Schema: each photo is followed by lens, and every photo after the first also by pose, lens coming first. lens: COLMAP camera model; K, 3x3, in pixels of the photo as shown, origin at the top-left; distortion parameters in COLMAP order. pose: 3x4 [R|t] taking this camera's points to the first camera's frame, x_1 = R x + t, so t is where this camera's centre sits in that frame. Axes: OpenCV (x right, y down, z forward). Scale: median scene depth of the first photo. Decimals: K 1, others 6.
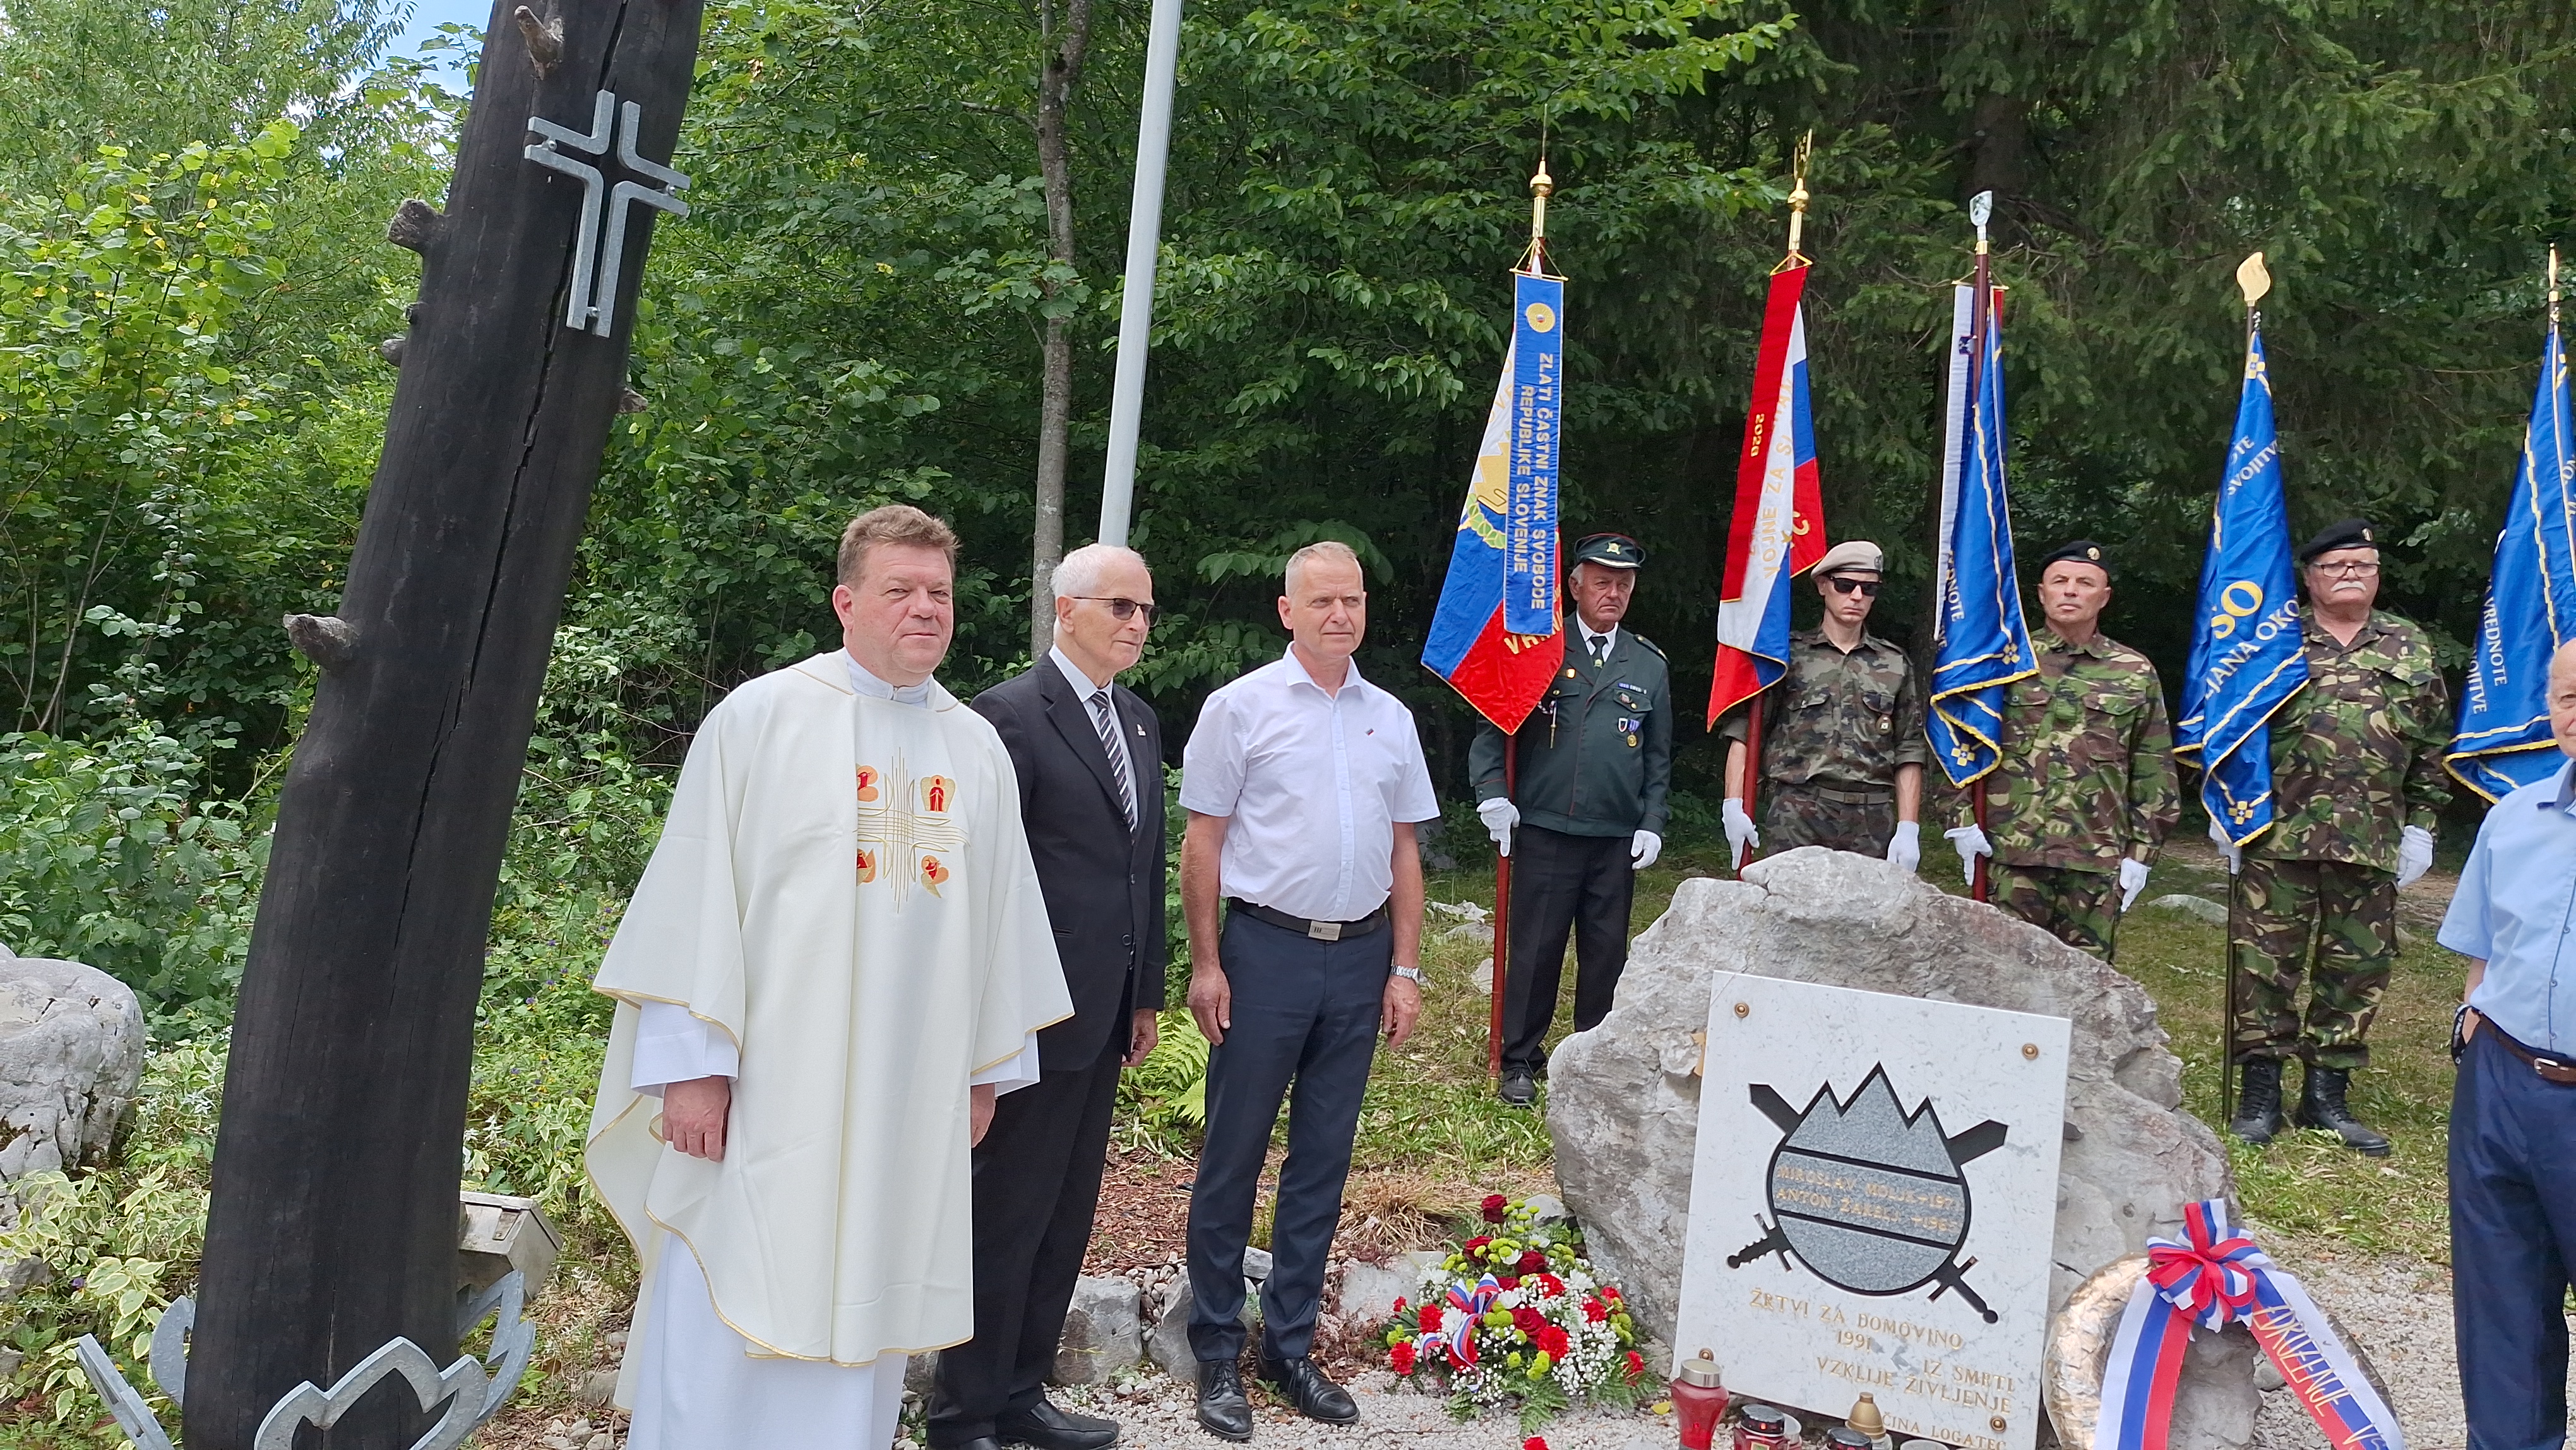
lens RADIAL K [[1773.7, 0, 1313.7], [0, 1773.7, 725.8], [0, 0, 1]] dist [0.114252, -0.150484]
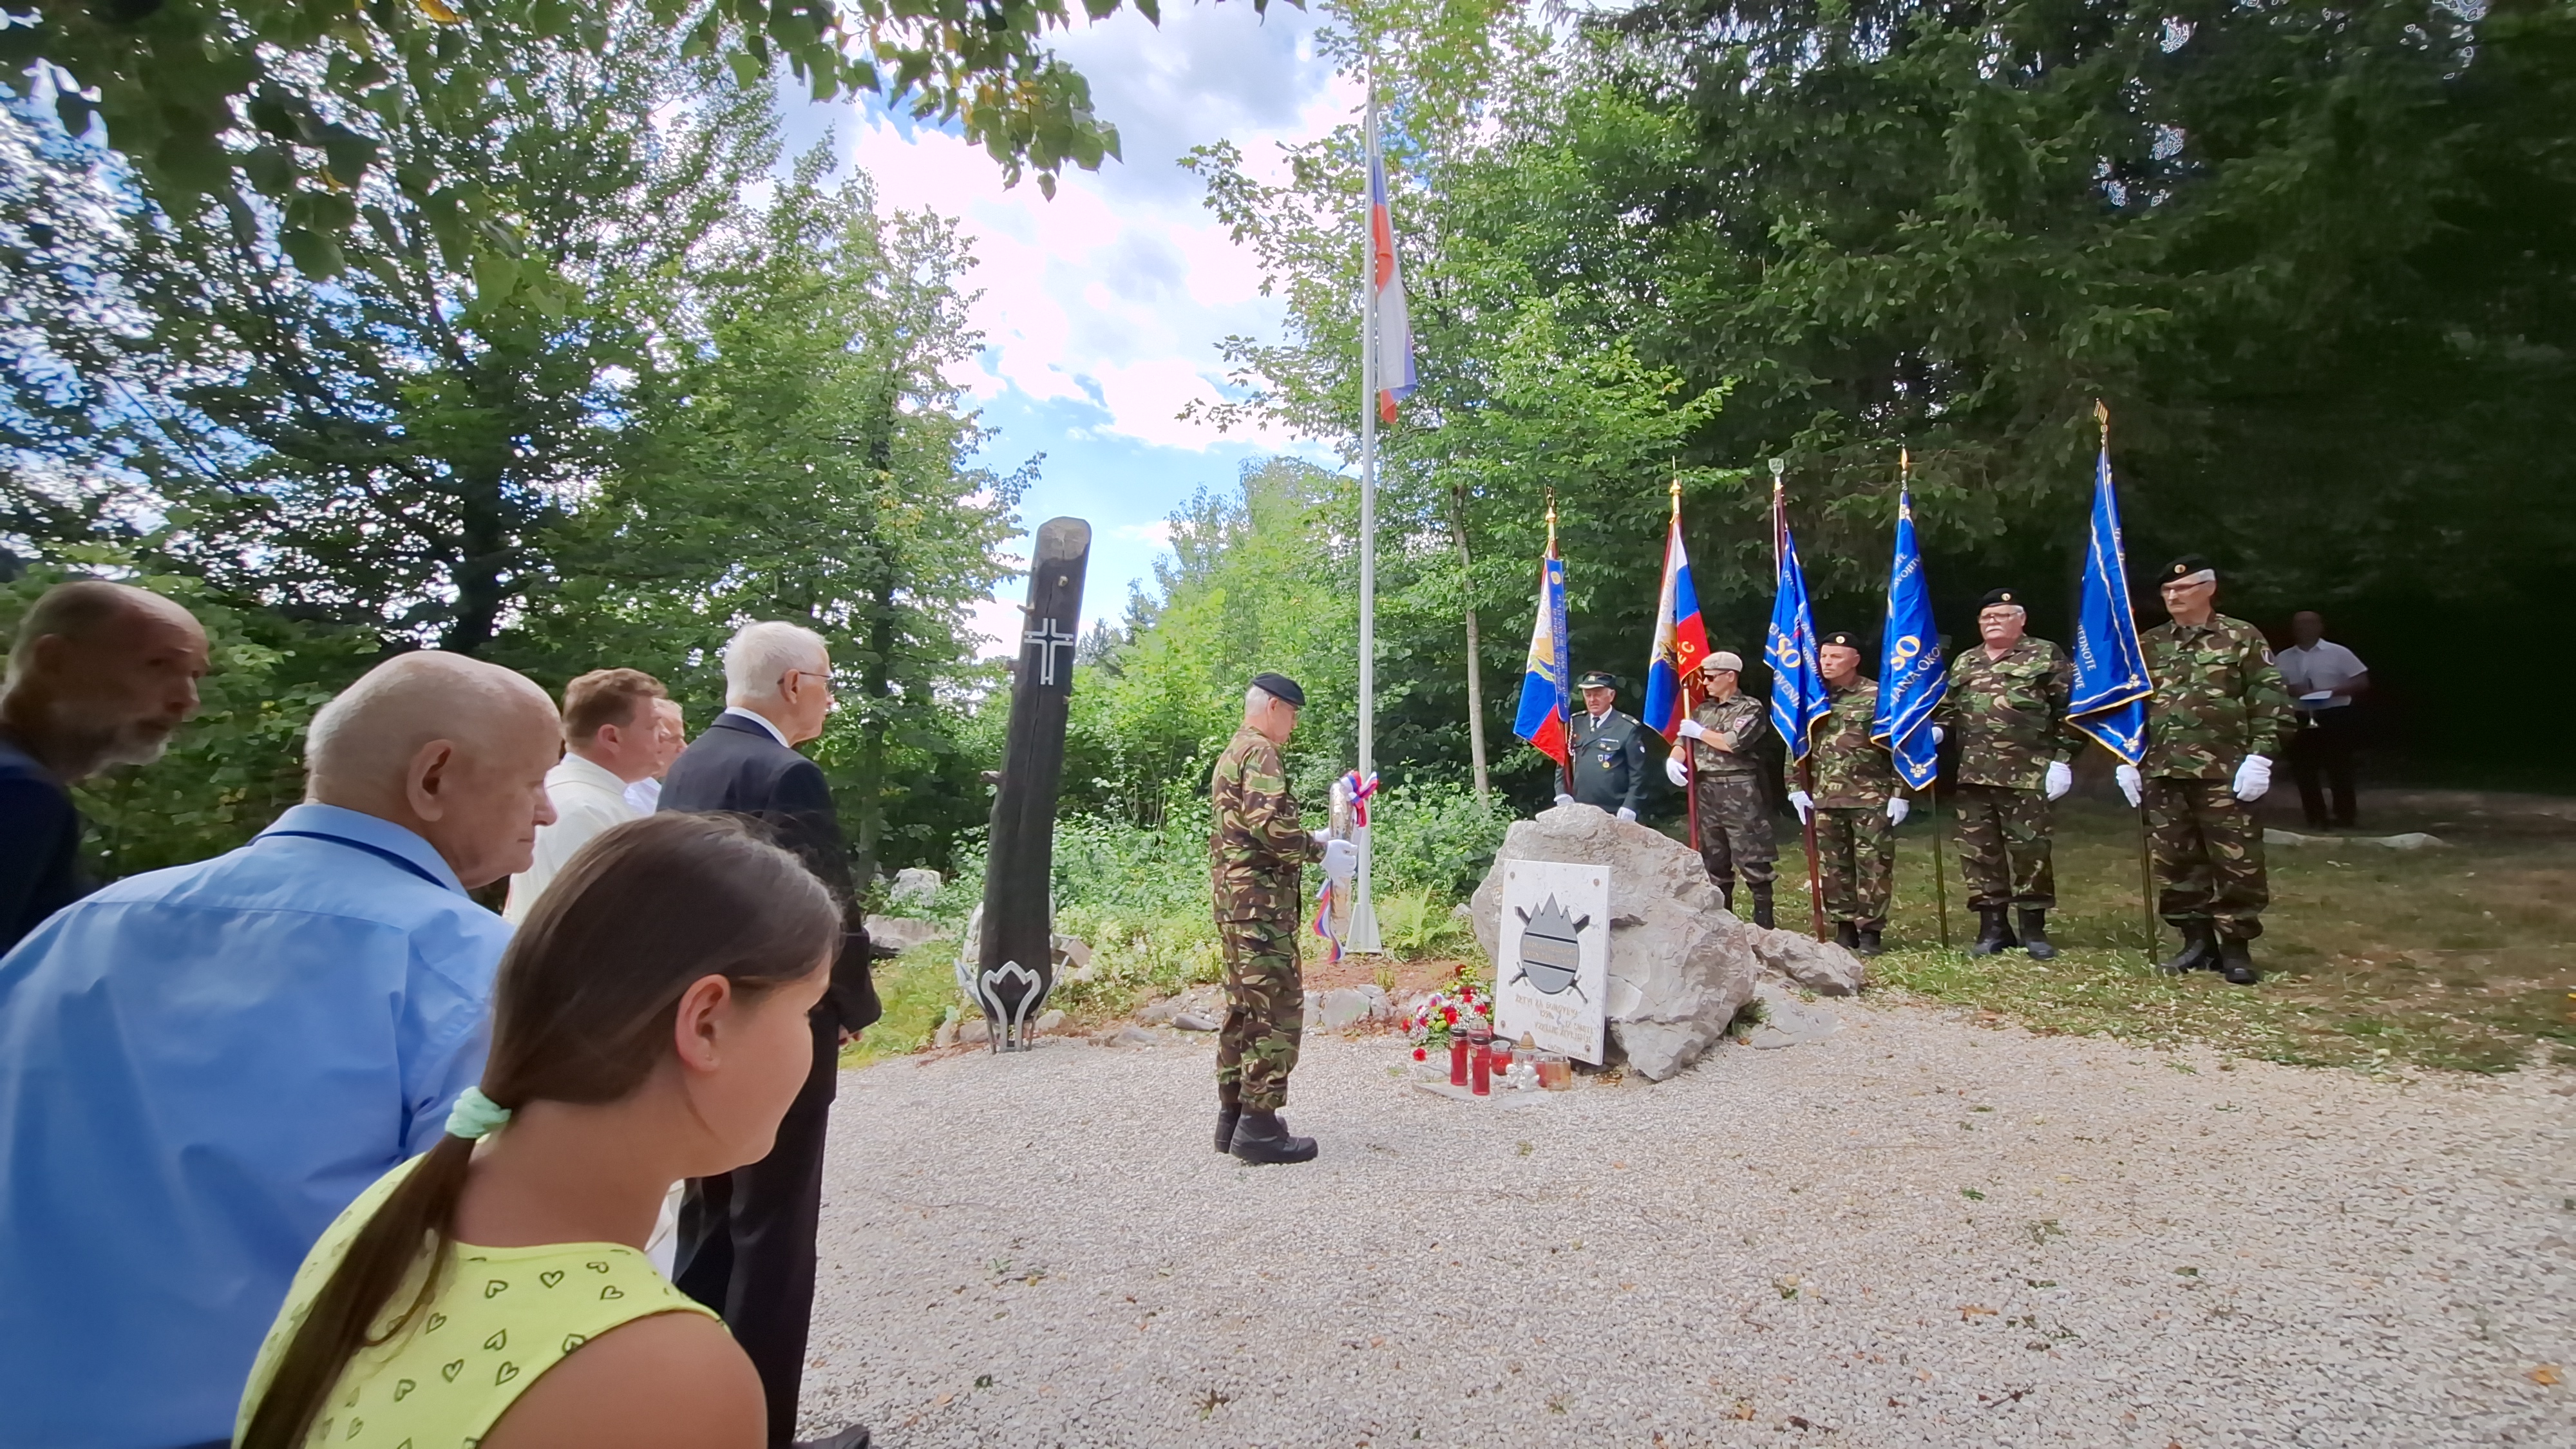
lens RADIAL K [[1018.5, 0, 1290.7], [0, 1018.5, 731.7], [0, 0, 1]] dist [-0.002082, -0.008584]
pose [[0.792887, -0.134812, -0.594270, 0.658451], [0.084902, 0.990149, -0.111340, 0.078848], [0.603425, 0.037826, 0.796522, -0.179322]]
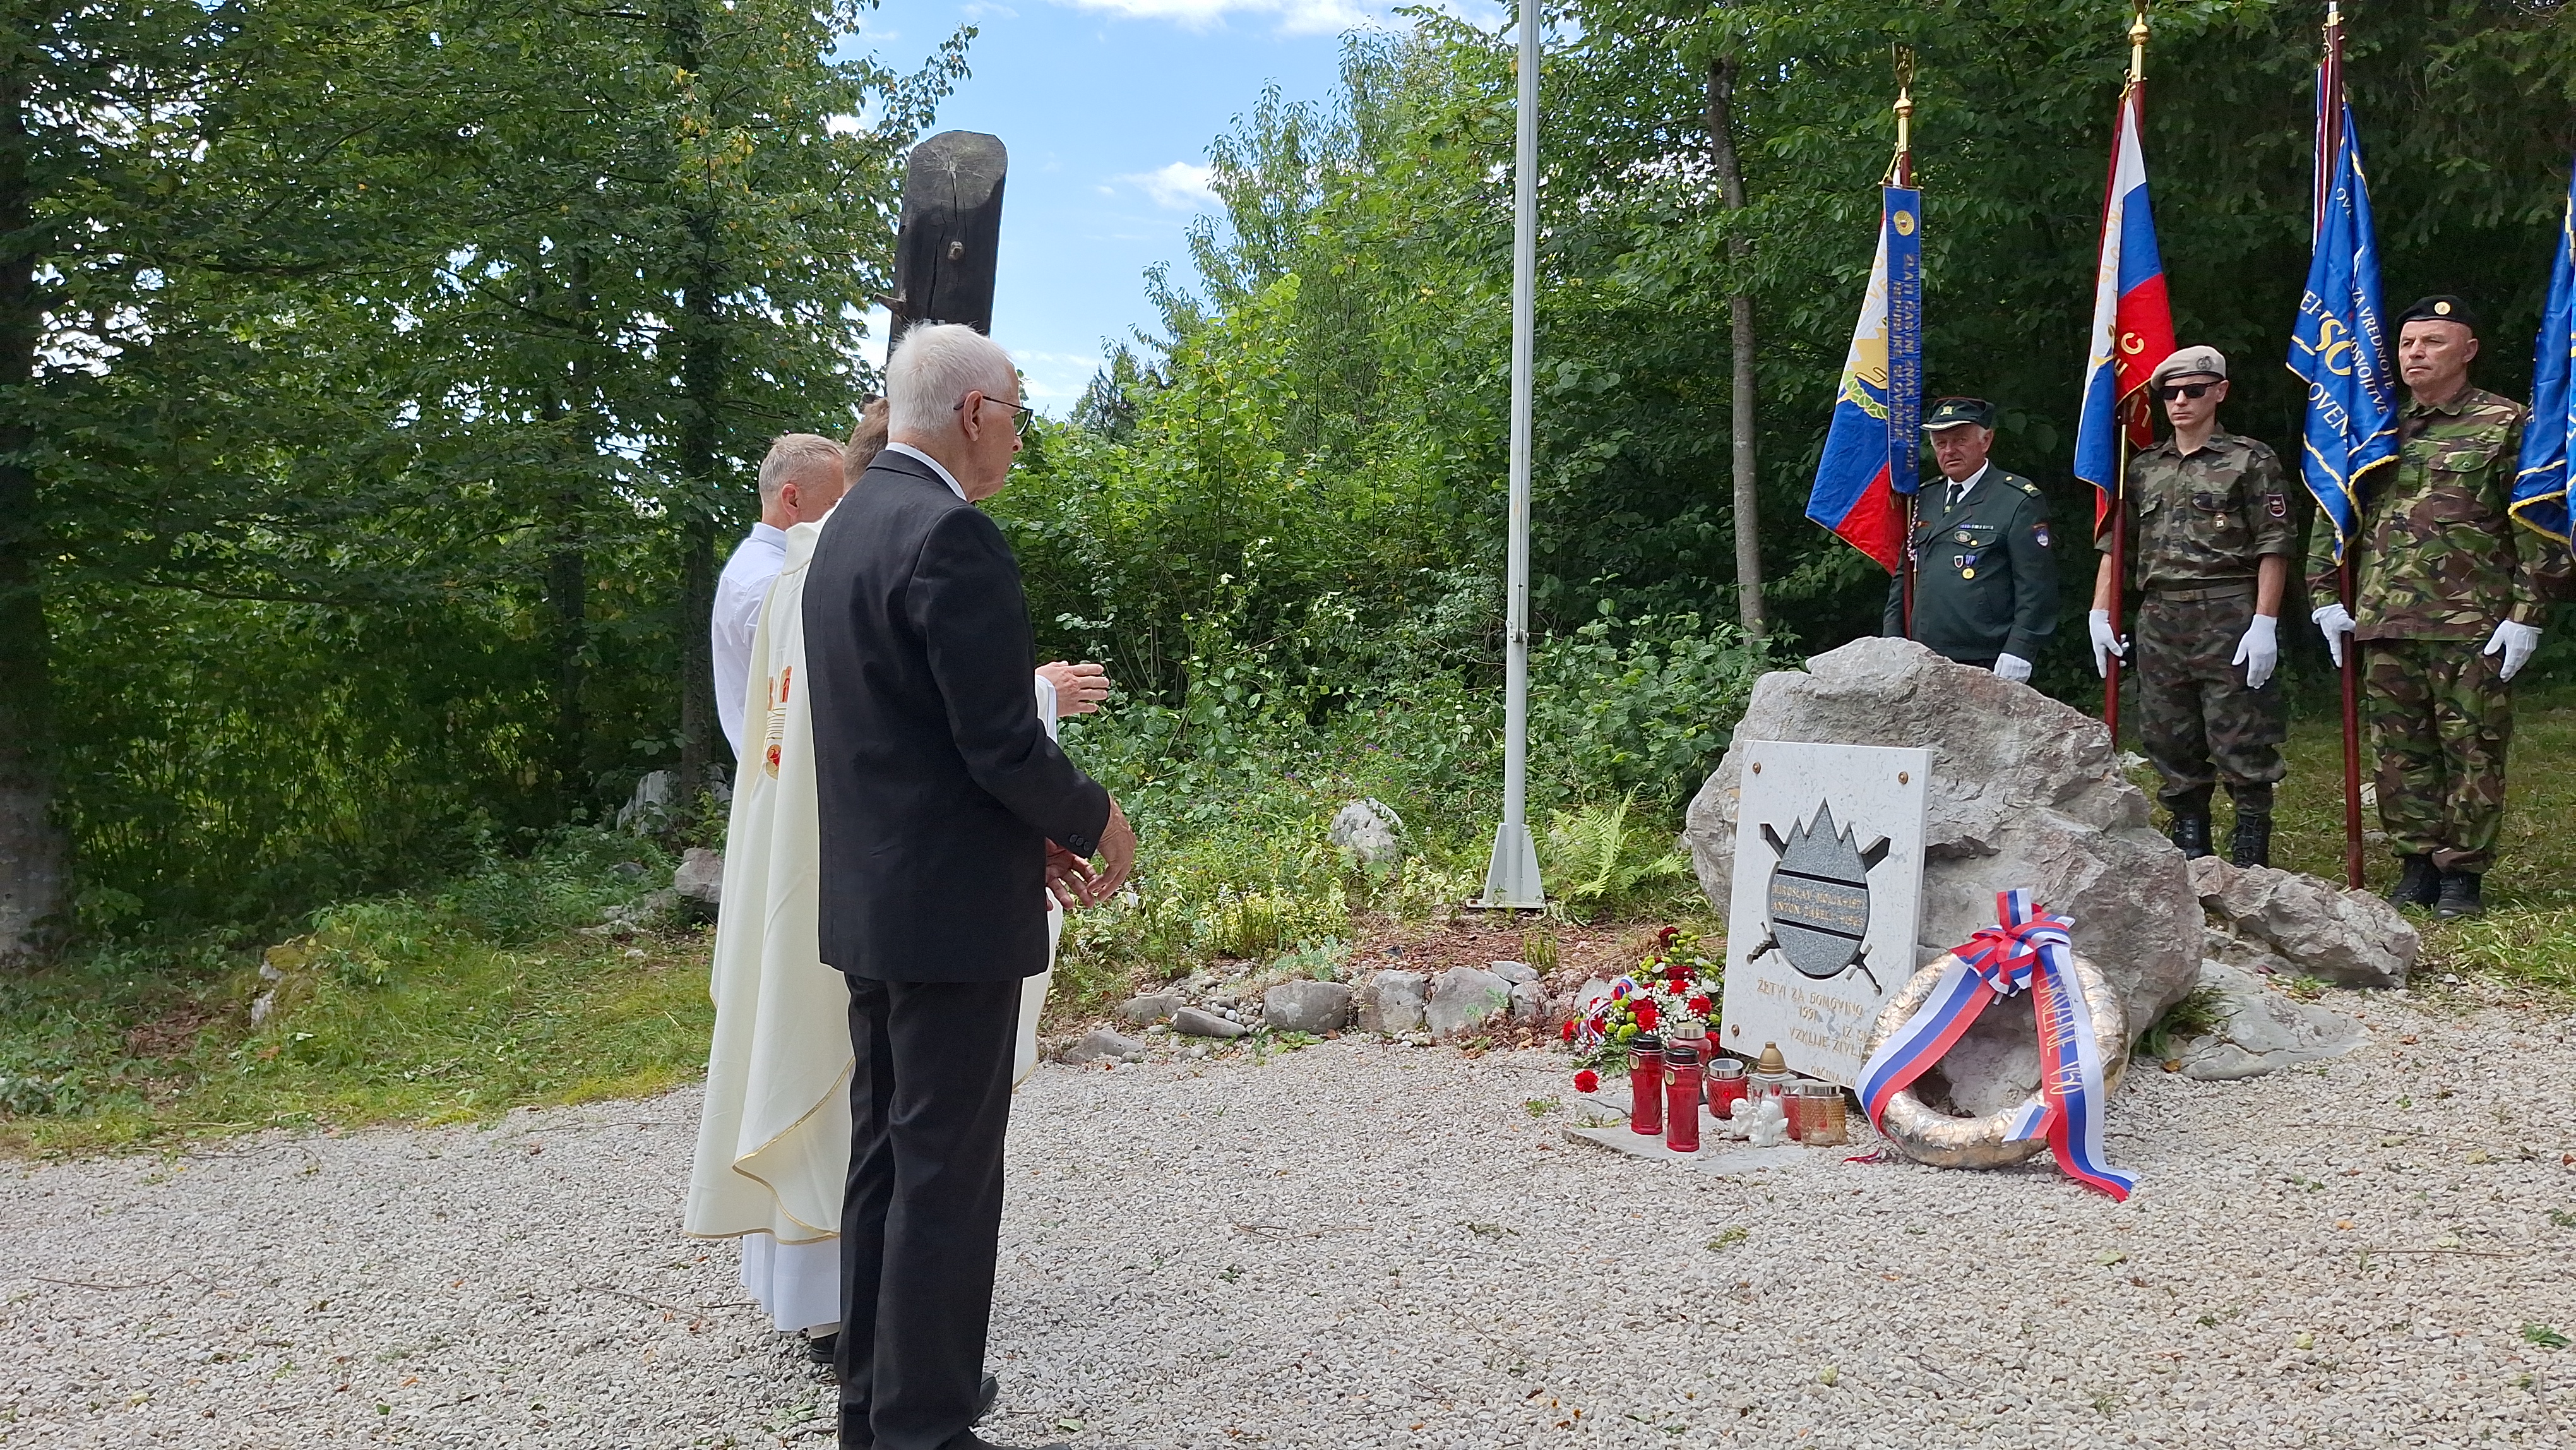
lens RADIAL K [[1776.6, 0, 1306.7], [0, 1776.6, 728.6], [0, 0, 1]] dist [0.119093, -0.172179]
pose [[0.737238, -0.075390, -0.671414, 0.695168], [0.087734, 0.996023, -0.015504, 0.098688], [0.669912, -0.047476, 0.740921, -0.129281]]
